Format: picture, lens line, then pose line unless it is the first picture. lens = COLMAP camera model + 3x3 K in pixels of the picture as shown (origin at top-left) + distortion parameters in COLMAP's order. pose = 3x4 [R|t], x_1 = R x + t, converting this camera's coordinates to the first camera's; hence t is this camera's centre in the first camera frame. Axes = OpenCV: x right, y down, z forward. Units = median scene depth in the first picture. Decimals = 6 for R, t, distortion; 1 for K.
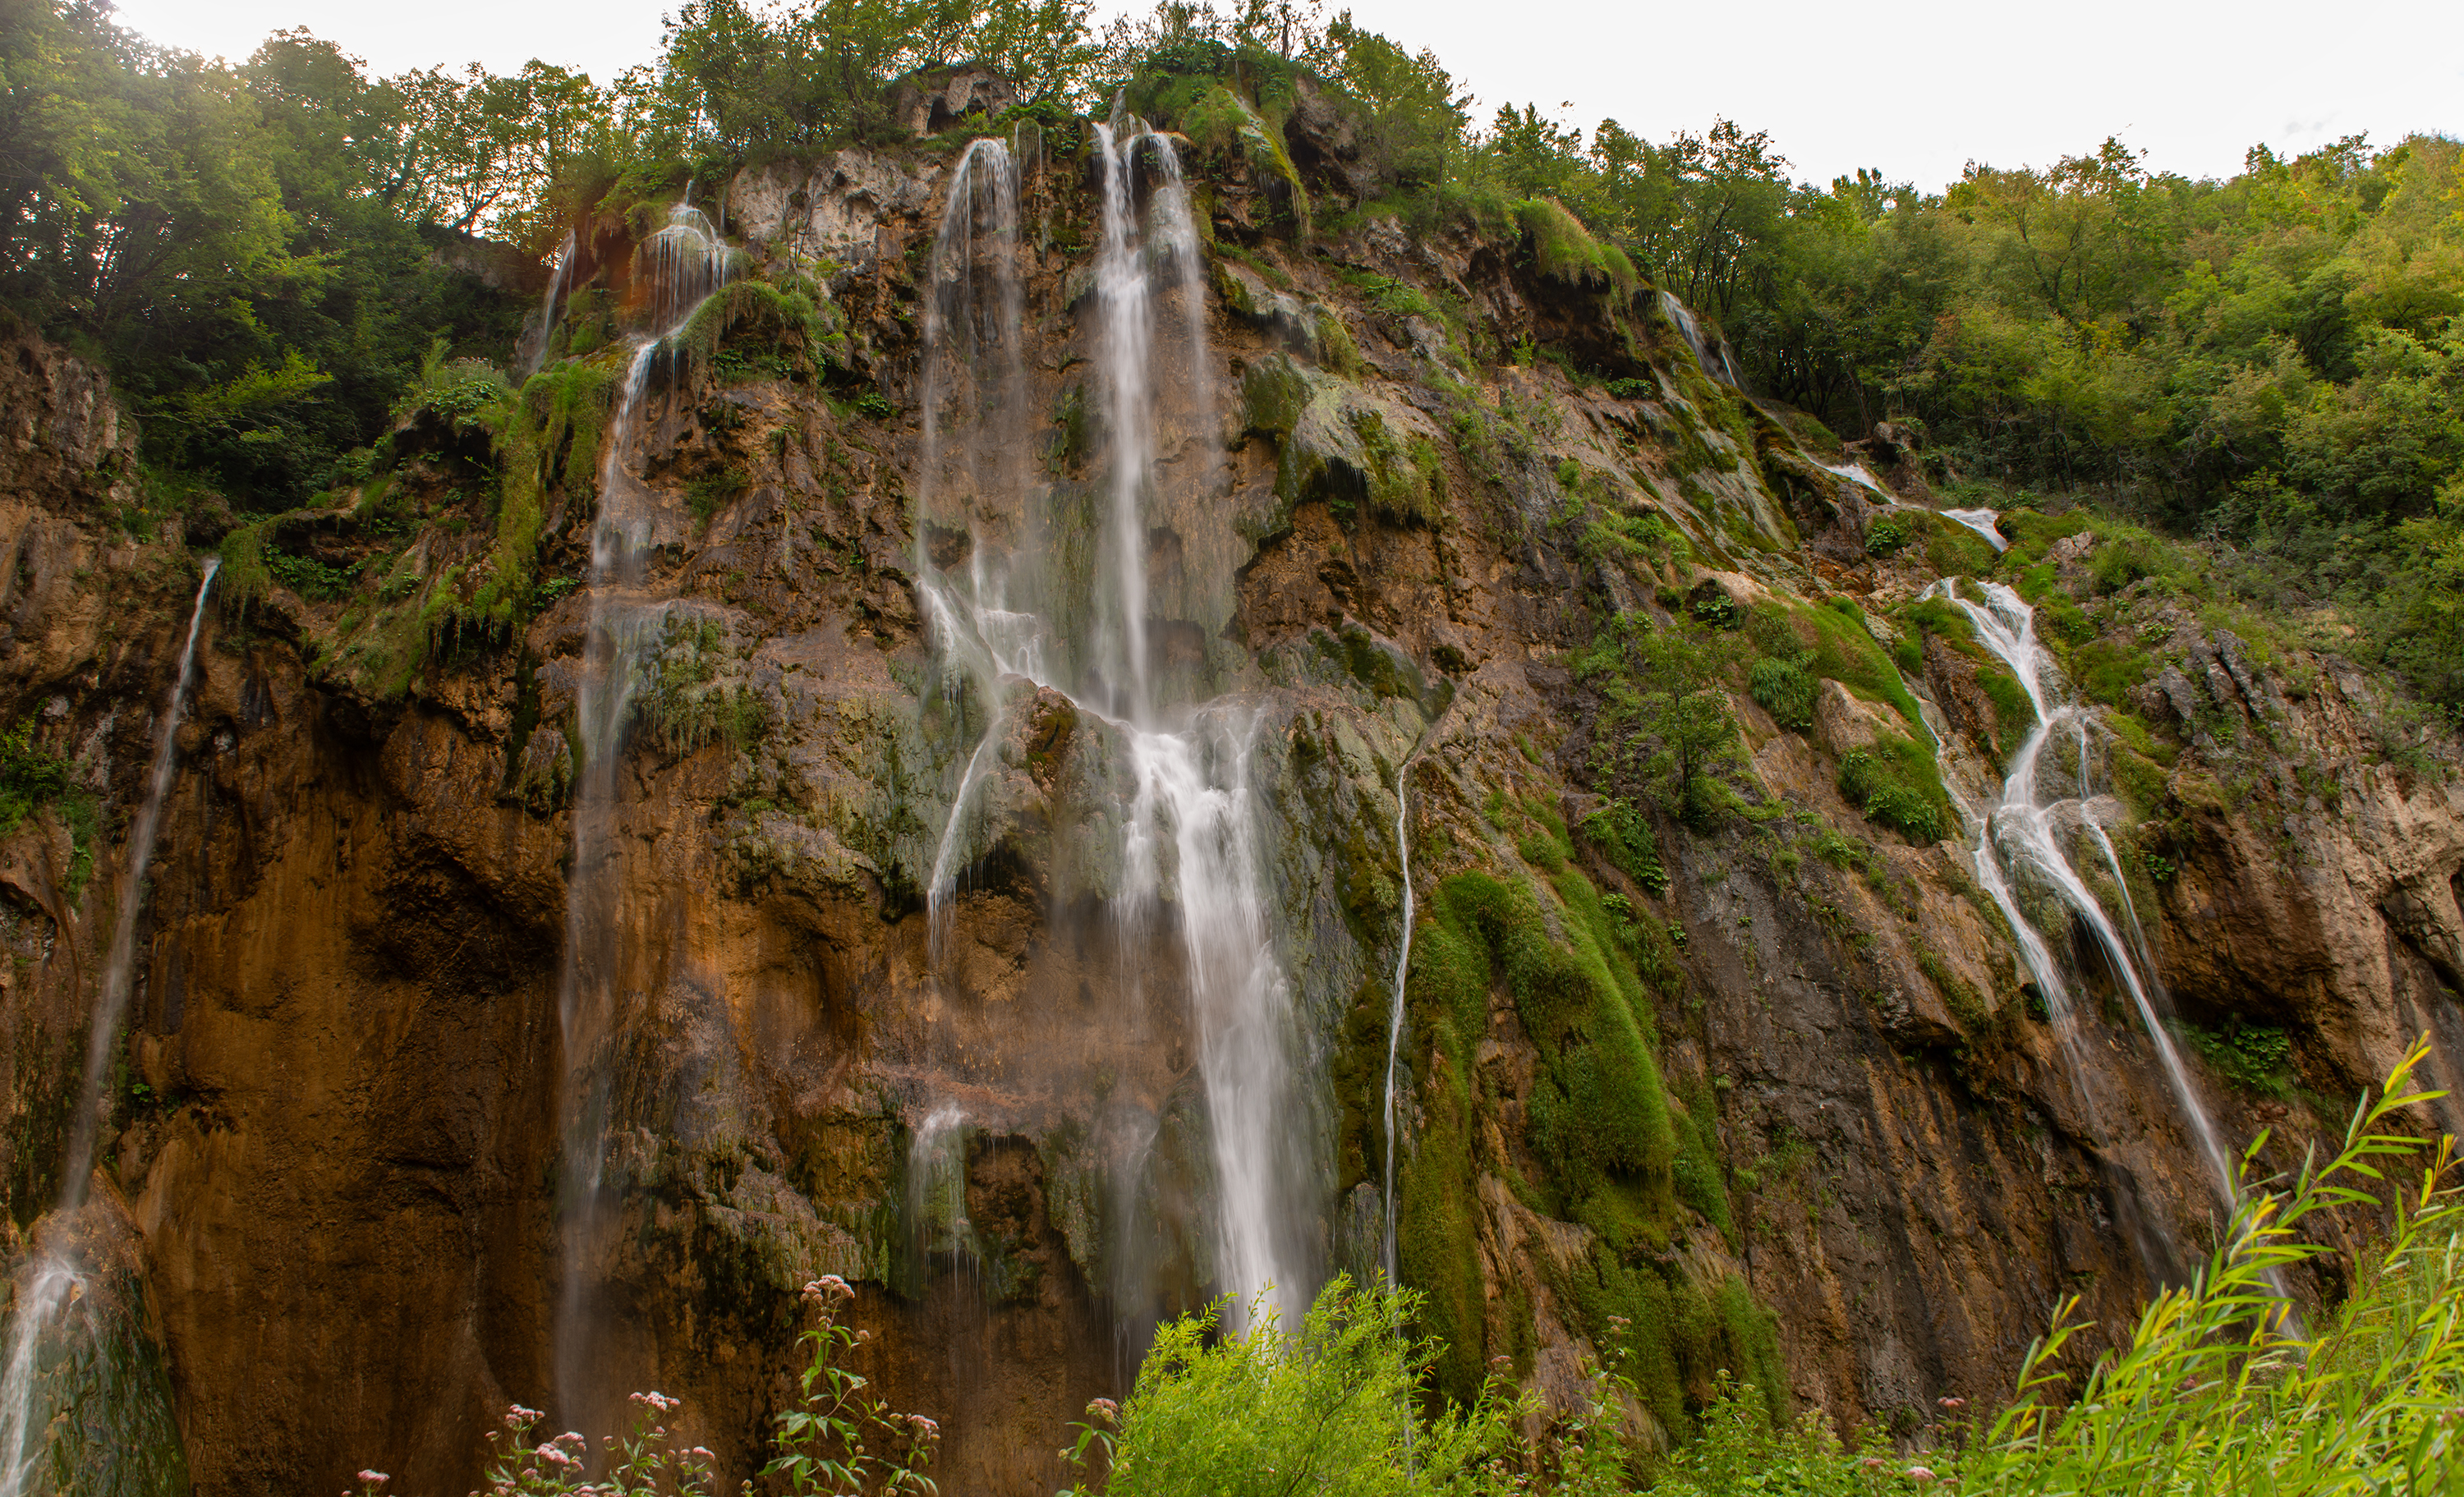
lens RADIAL K [[1925.4, 0, 1225.3], [0, 1925.4, 674.6], [0, 0, 1]] dist [-0.054762, -0.000715]
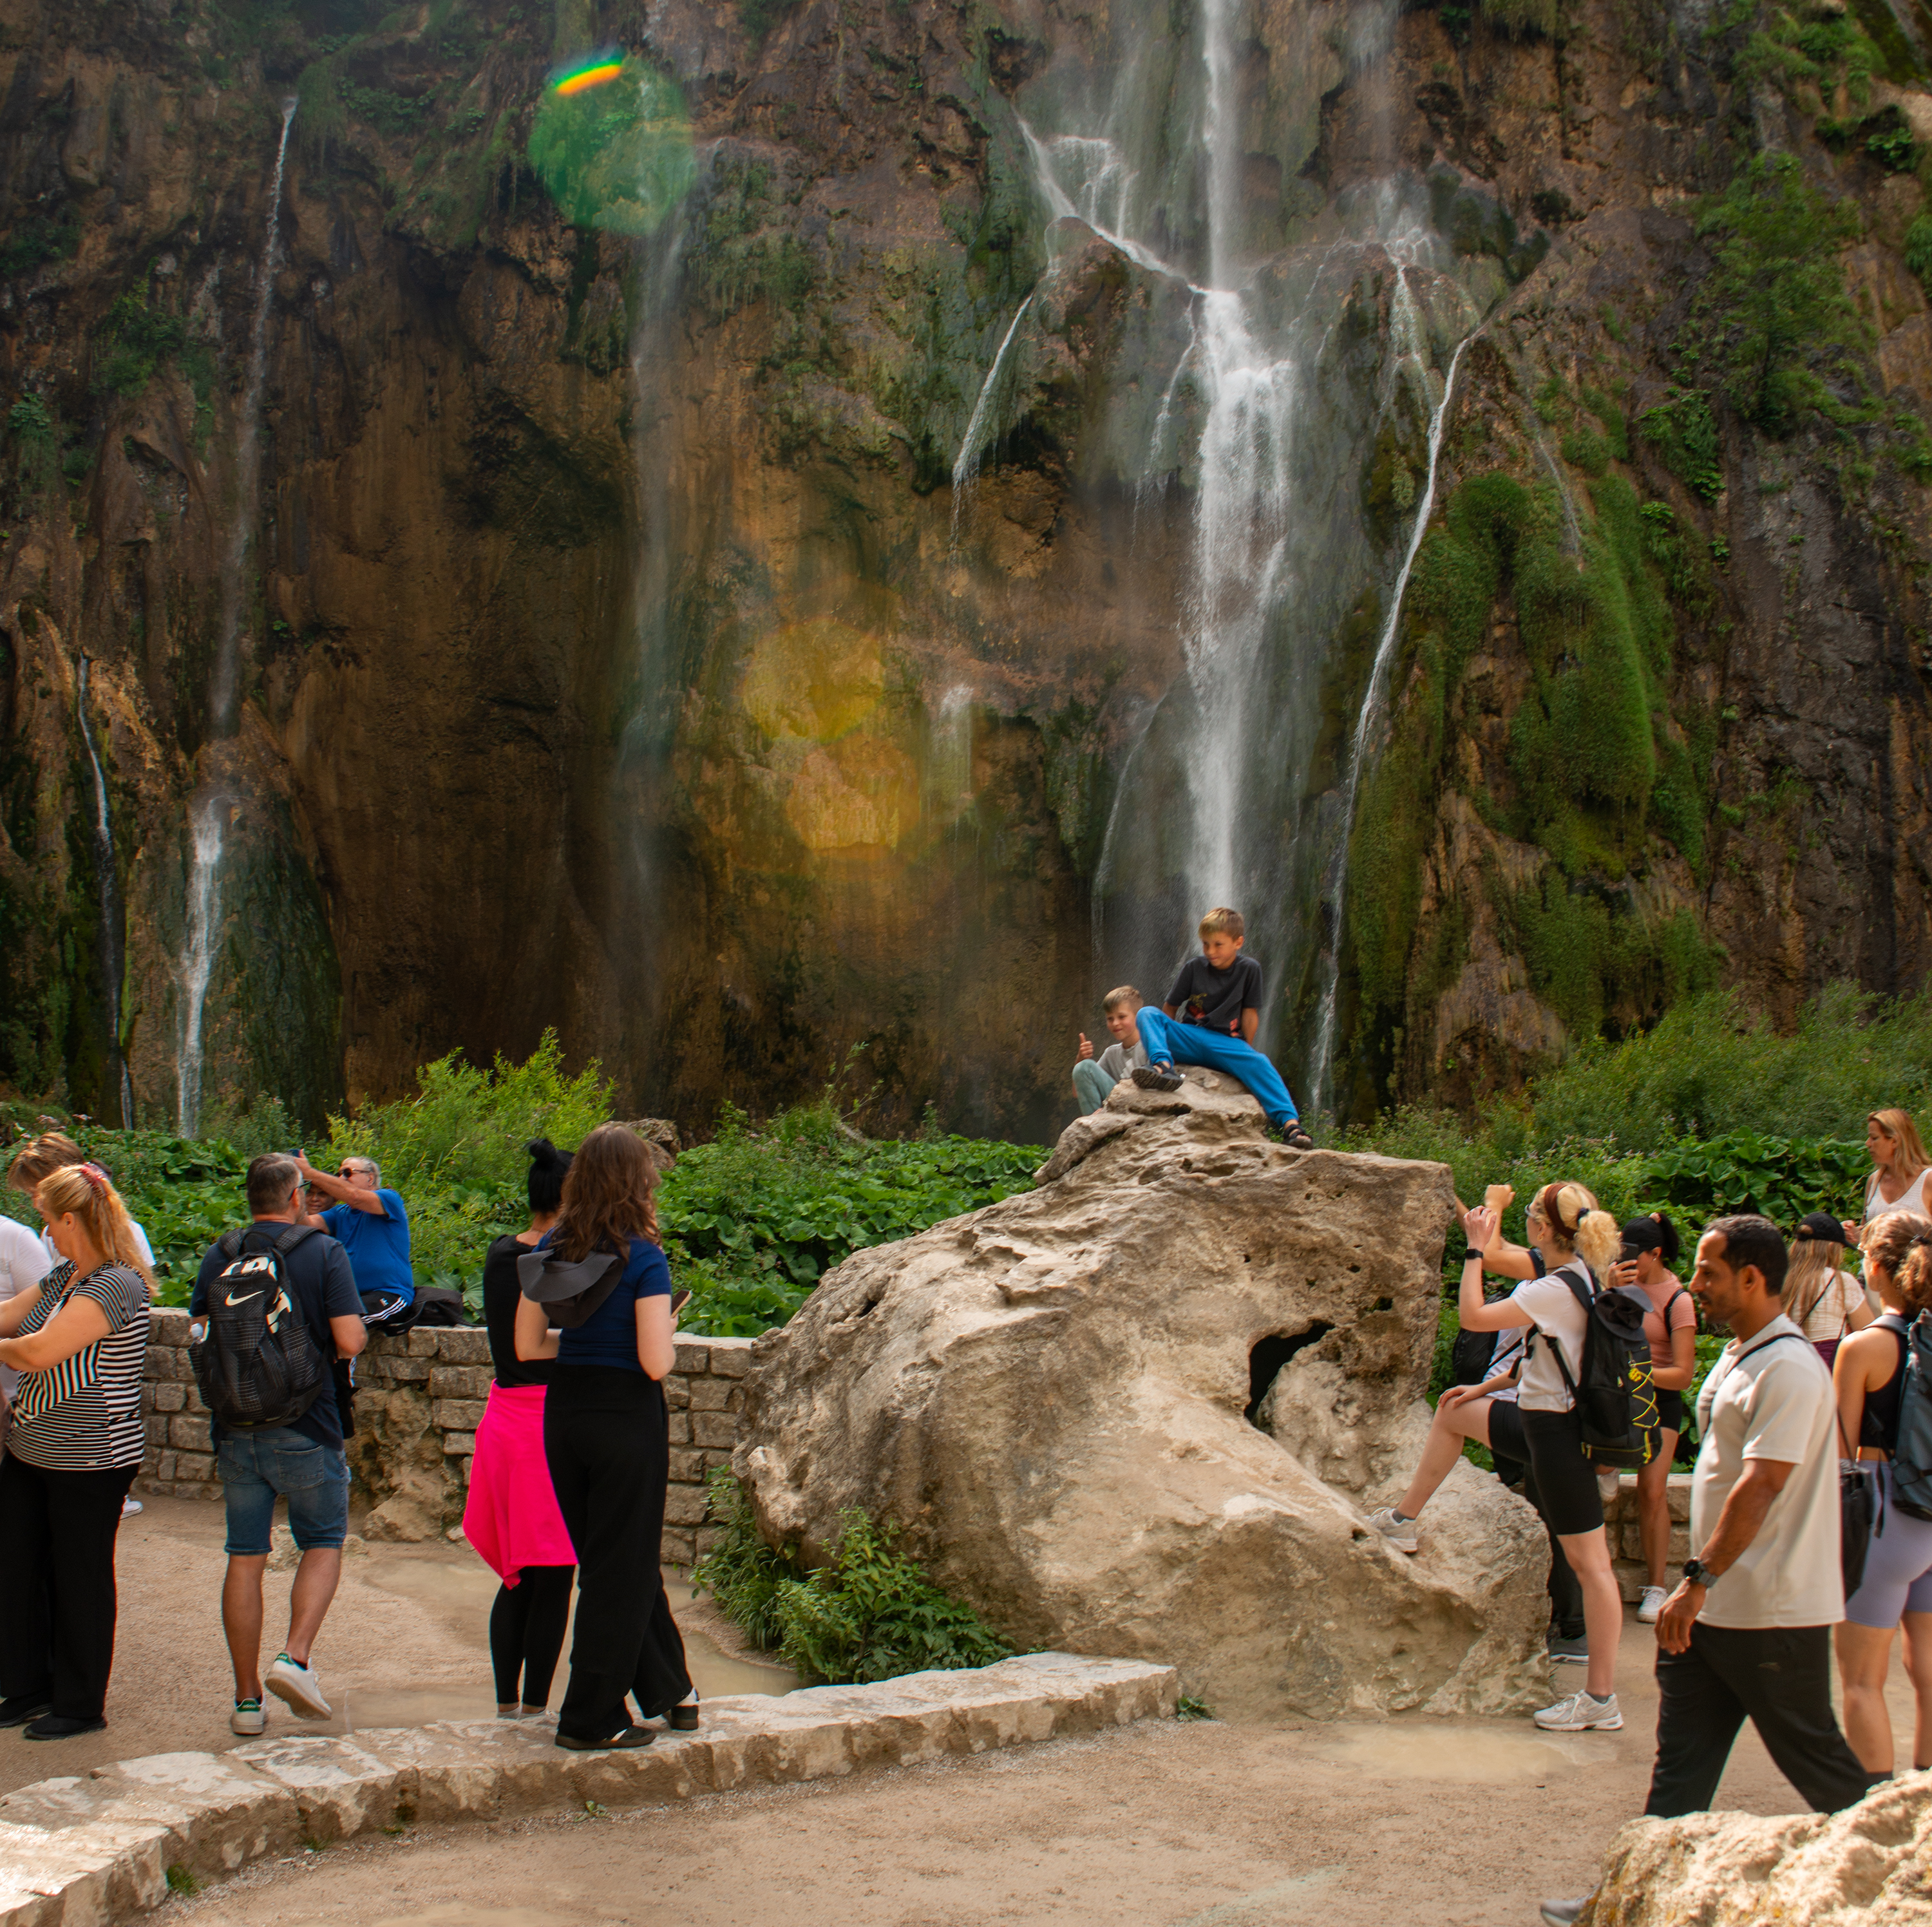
lens RADIAL K [[2319.3, 0, 942.4], [0, 2319.3, 1064.0], [0, 0, 1]] dist [-0.186513, 0.143364]
pose [[0.961608, 0.093496, -0.258010, 0.148622], [0.024462, 0.907228, 0.419927, -0.089138], [0.273335, -0.410117, 0.870110, -0.132201]]
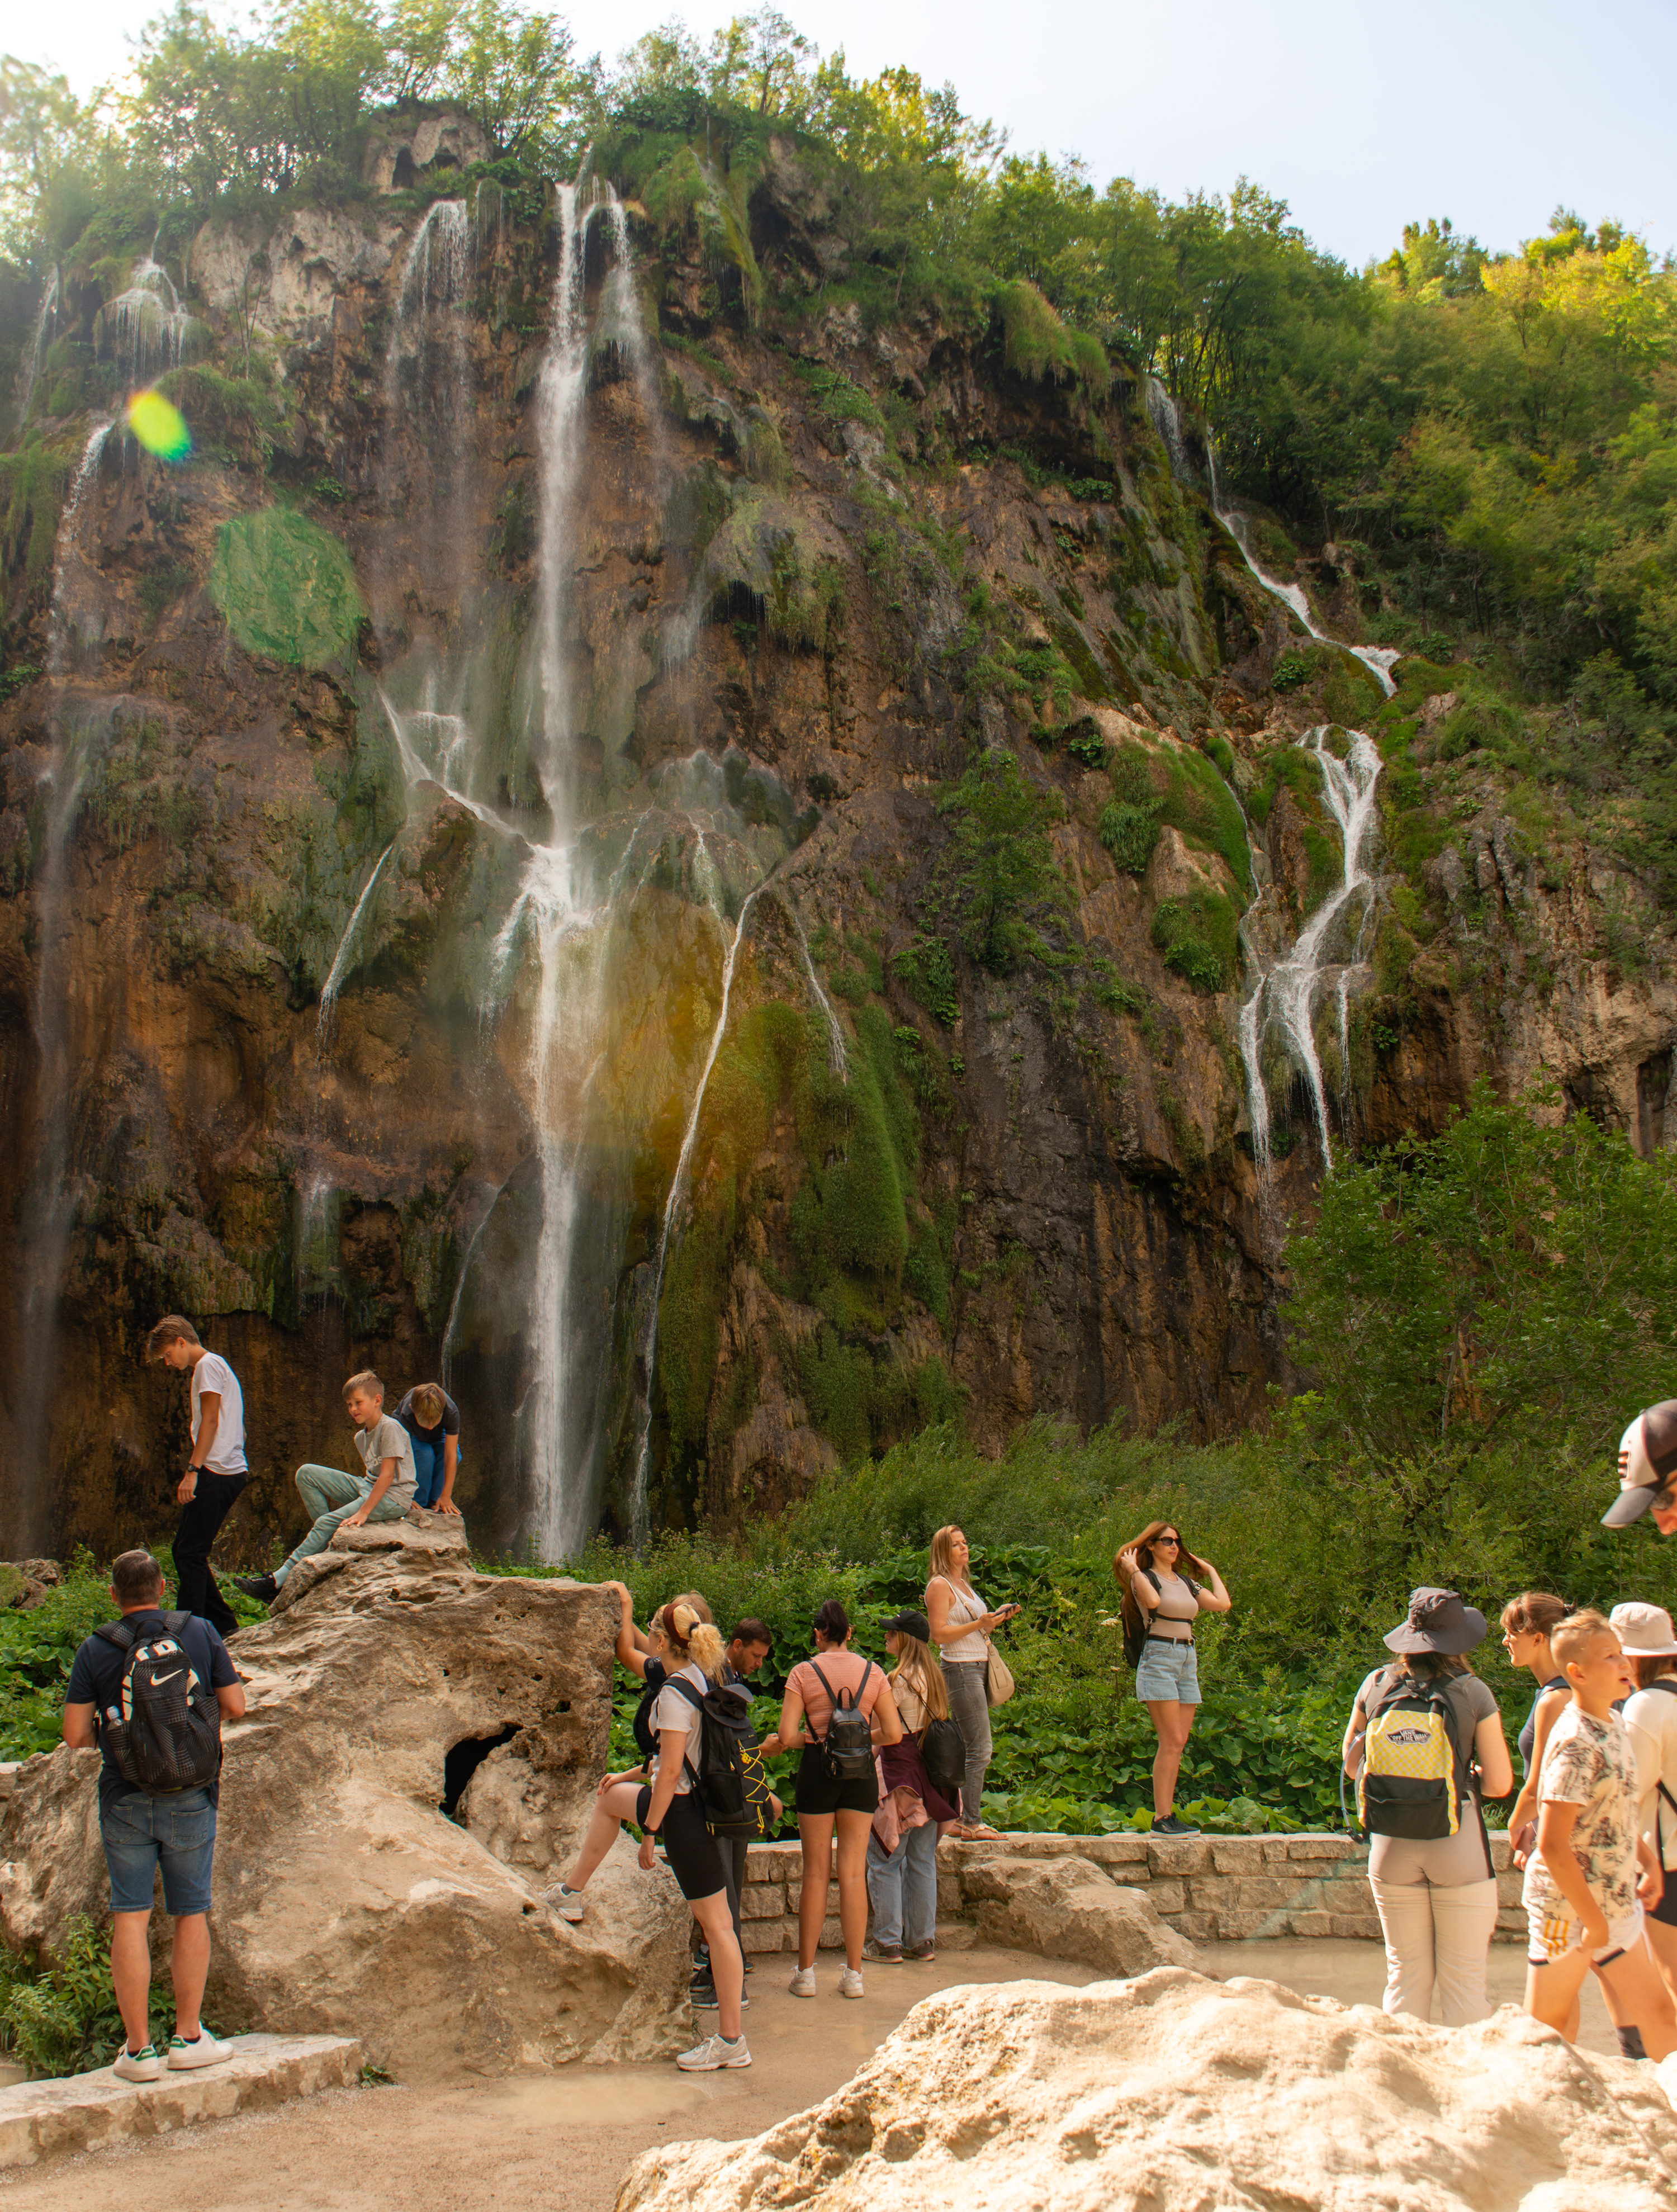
lens RADIAL K [[1955.8, 0, 824.9], [0, 1955.8, 1263.2], [0, 0, 1]] dist [-0.065048, 0.032862]
pose [[0.997842, 0.061376, -0.023327, 0.158933], [-0.051241, 0.950065, 0.307816, -0.091146], [0.041055, -0.305957, 0.951160, -0.132564]]
